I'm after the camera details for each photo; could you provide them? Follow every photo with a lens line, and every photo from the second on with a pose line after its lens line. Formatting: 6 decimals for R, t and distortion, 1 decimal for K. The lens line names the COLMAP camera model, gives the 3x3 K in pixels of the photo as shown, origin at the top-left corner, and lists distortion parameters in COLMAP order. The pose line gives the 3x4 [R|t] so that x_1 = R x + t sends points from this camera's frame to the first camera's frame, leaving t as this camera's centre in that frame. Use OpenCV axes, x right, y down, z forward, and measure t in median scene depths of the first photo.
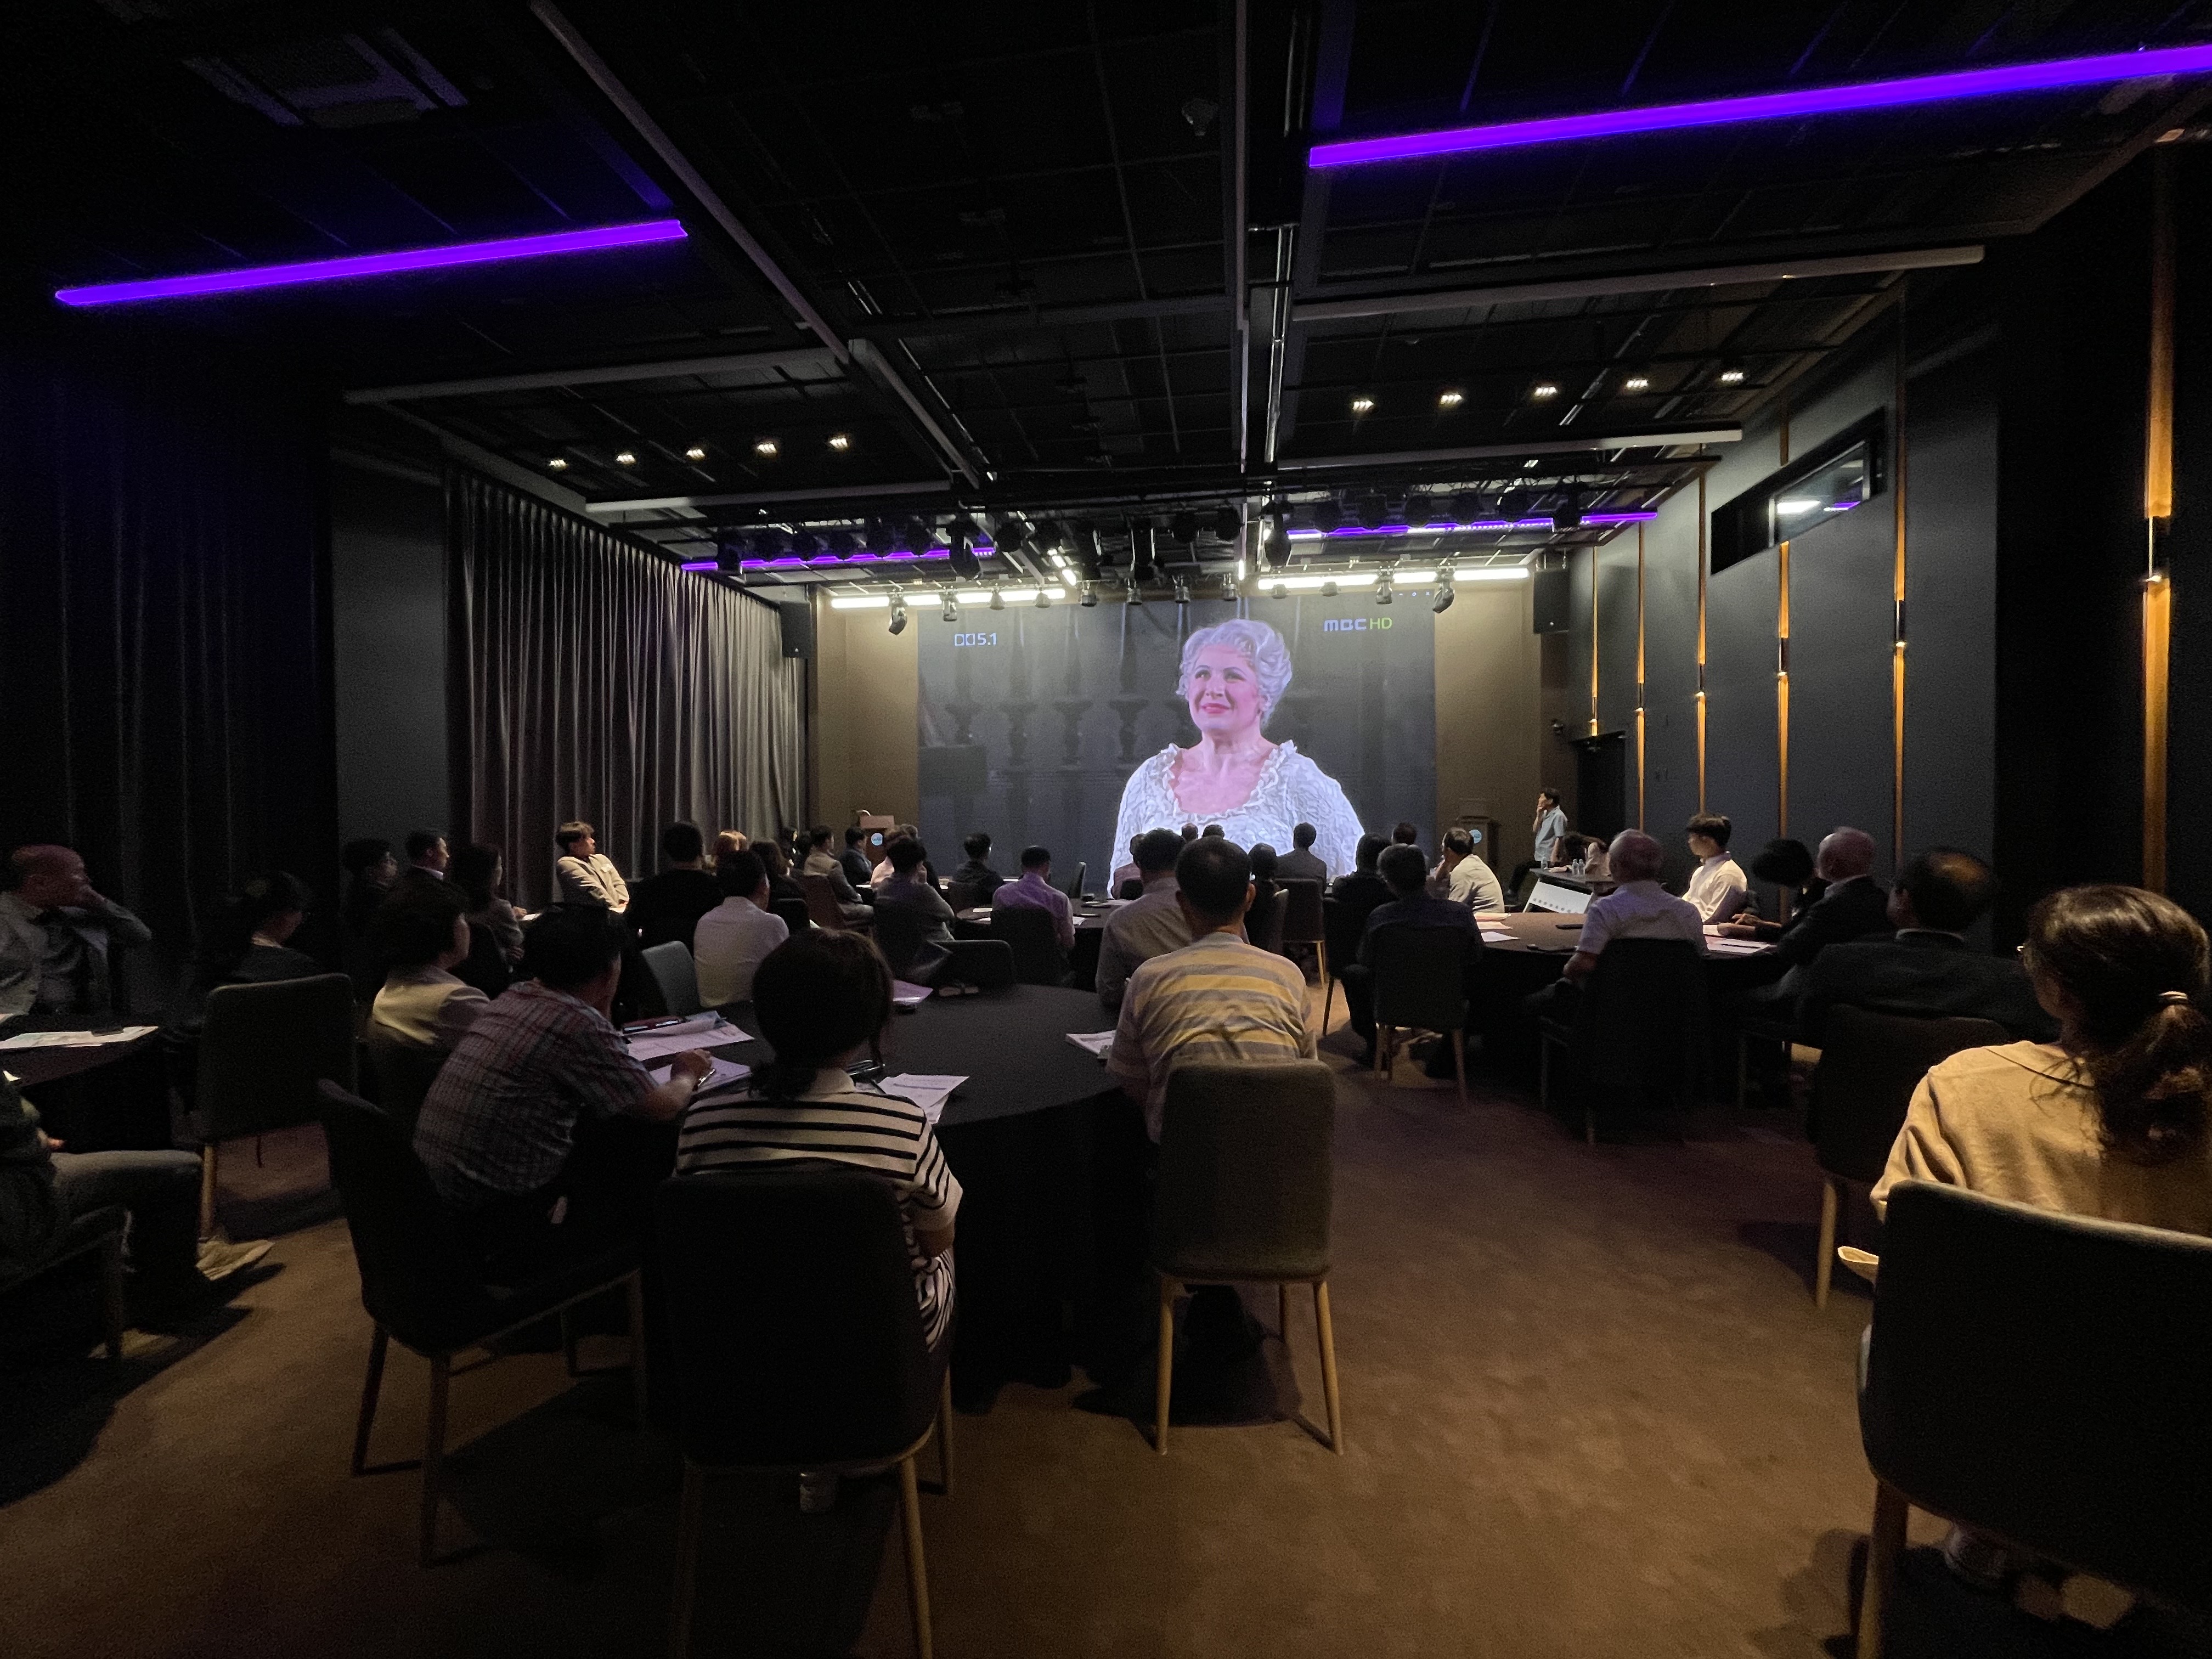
lens RADIAL K [[910.9, 0, 1106.0], [0, 910.9, 829.5], [0, 0, 1]] dist [0.001001, -0.000031]
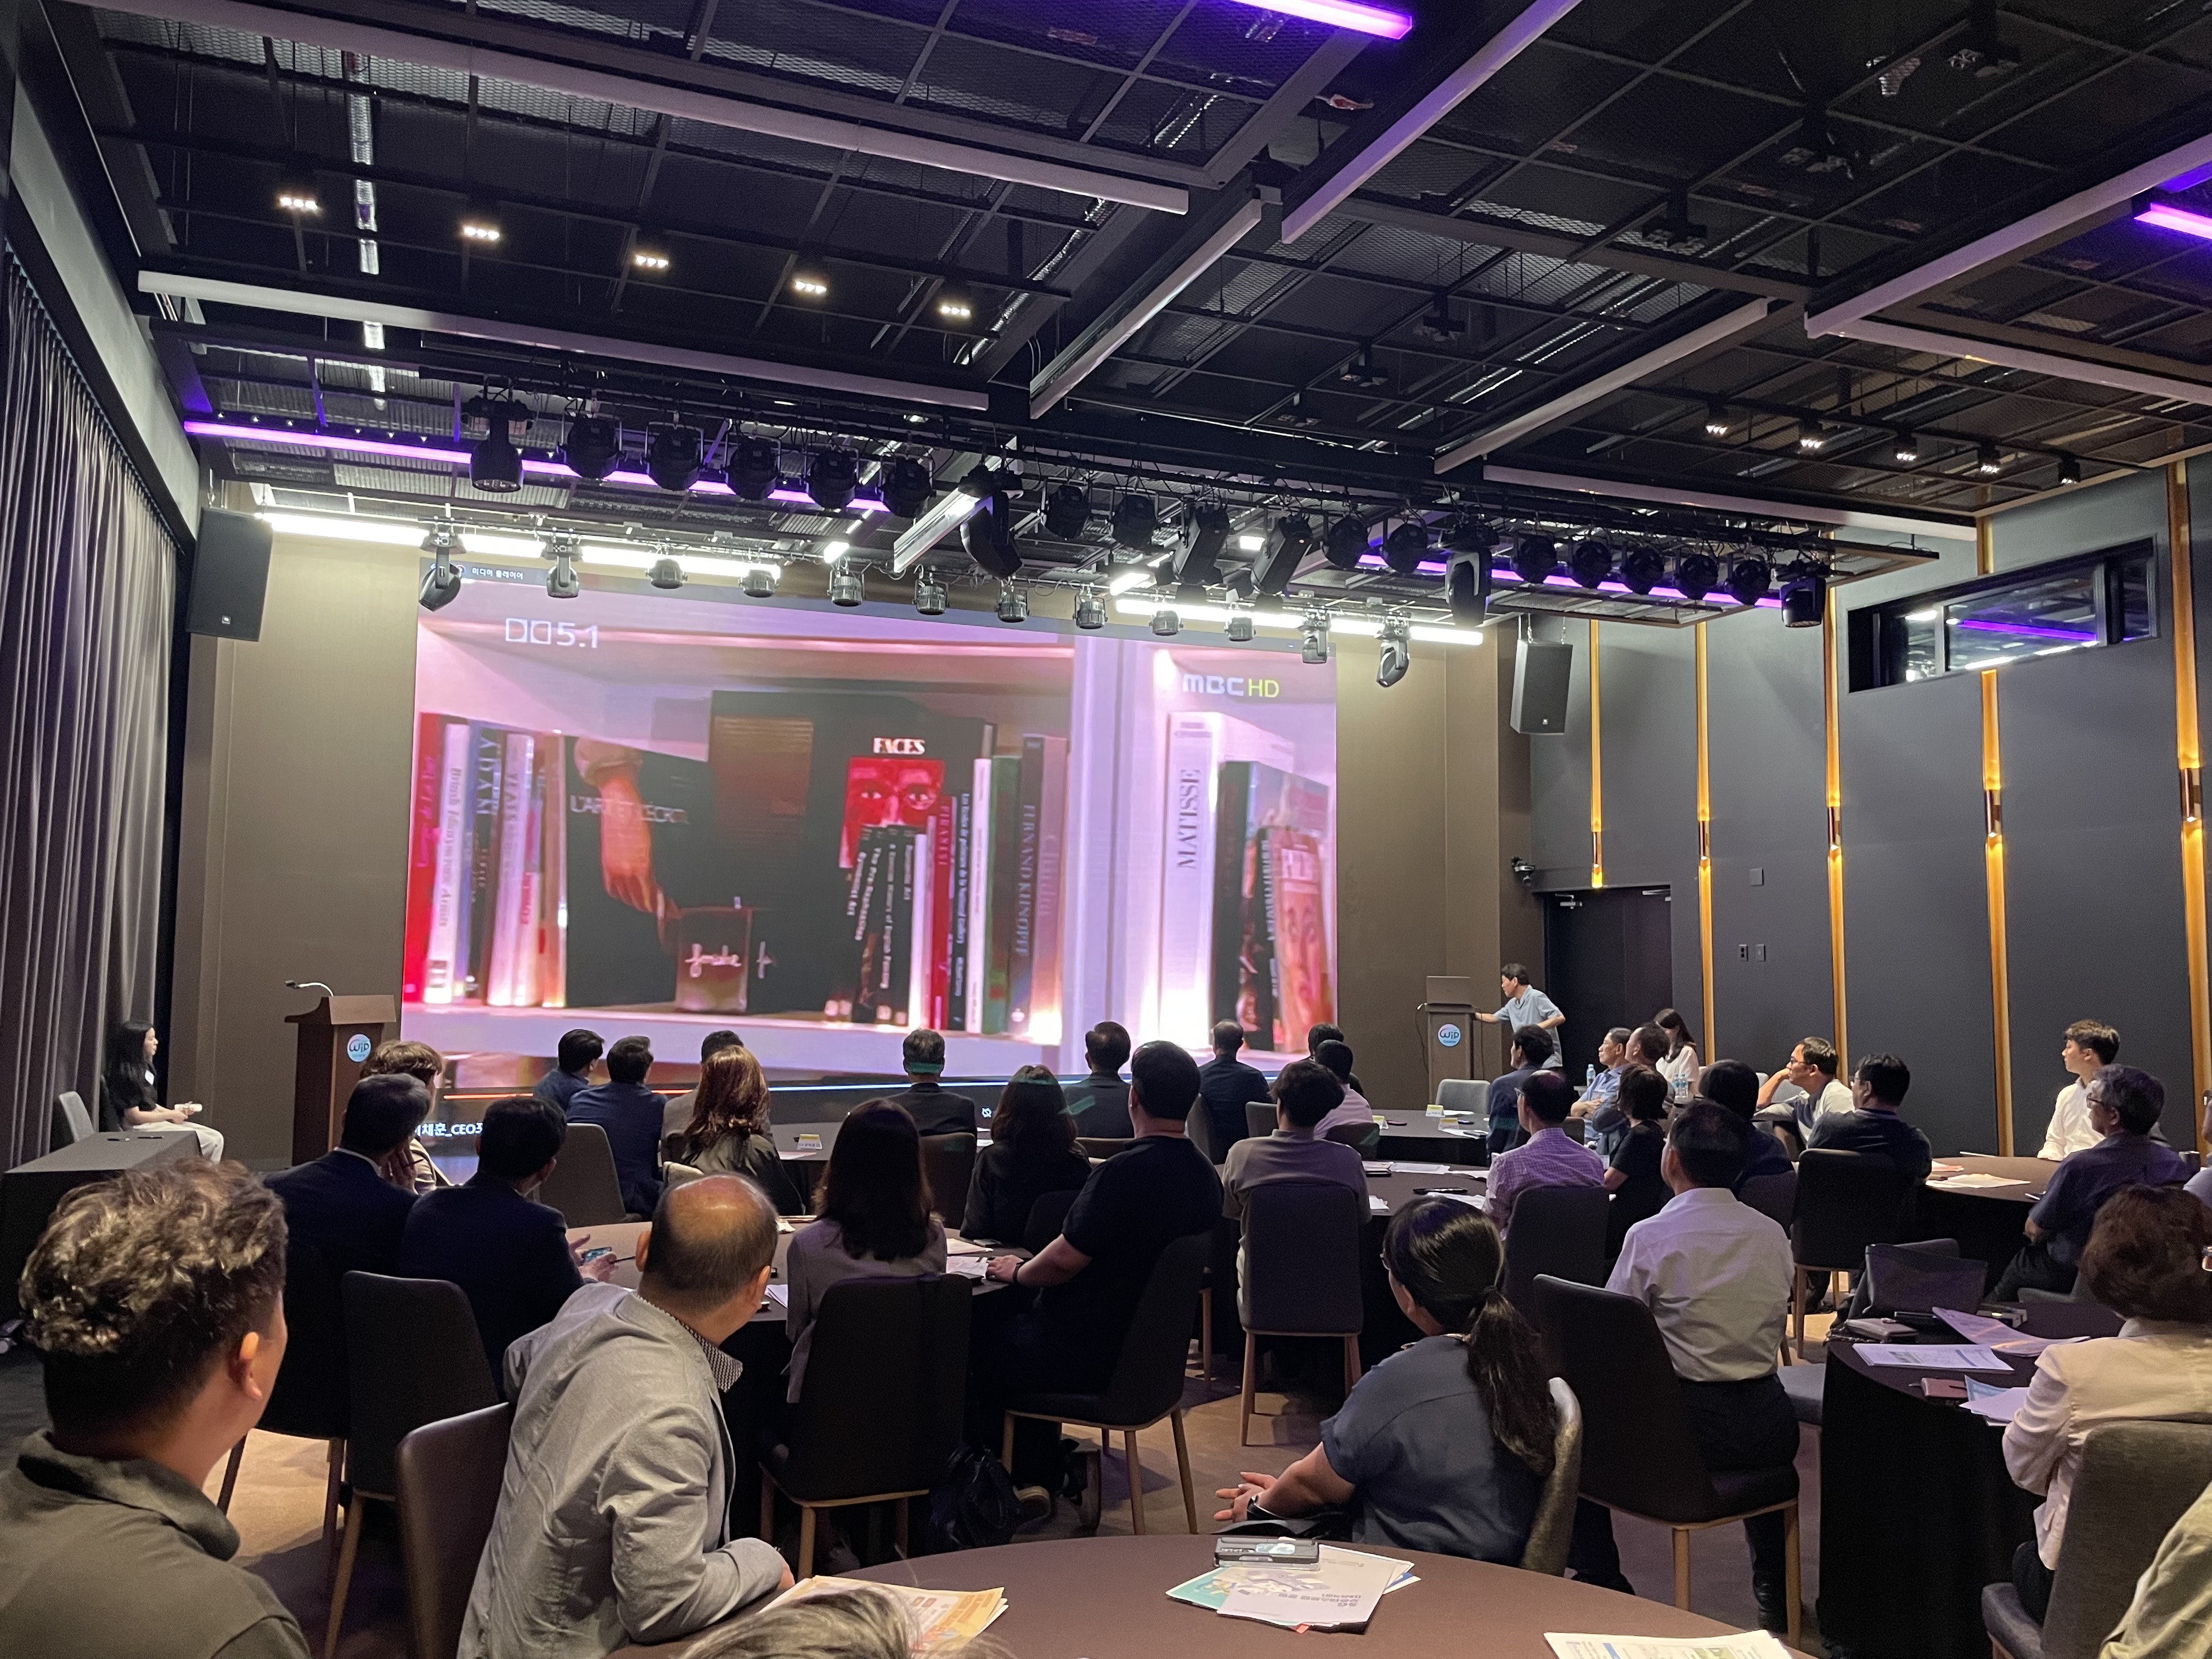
lens RADIAL K [[1697.5, 0, 1100.2], [0, 1697.5, 773.3], [0, 0, 1]] dist [-0.001043, -0.000243]
pose [[0.866981, 0.075074, 0.492653, -0.416368], [-0.008358, 0.990639, -0.136253, -0.011024], [-0.498271, 0.114011, 0.859493, 0.077492]]
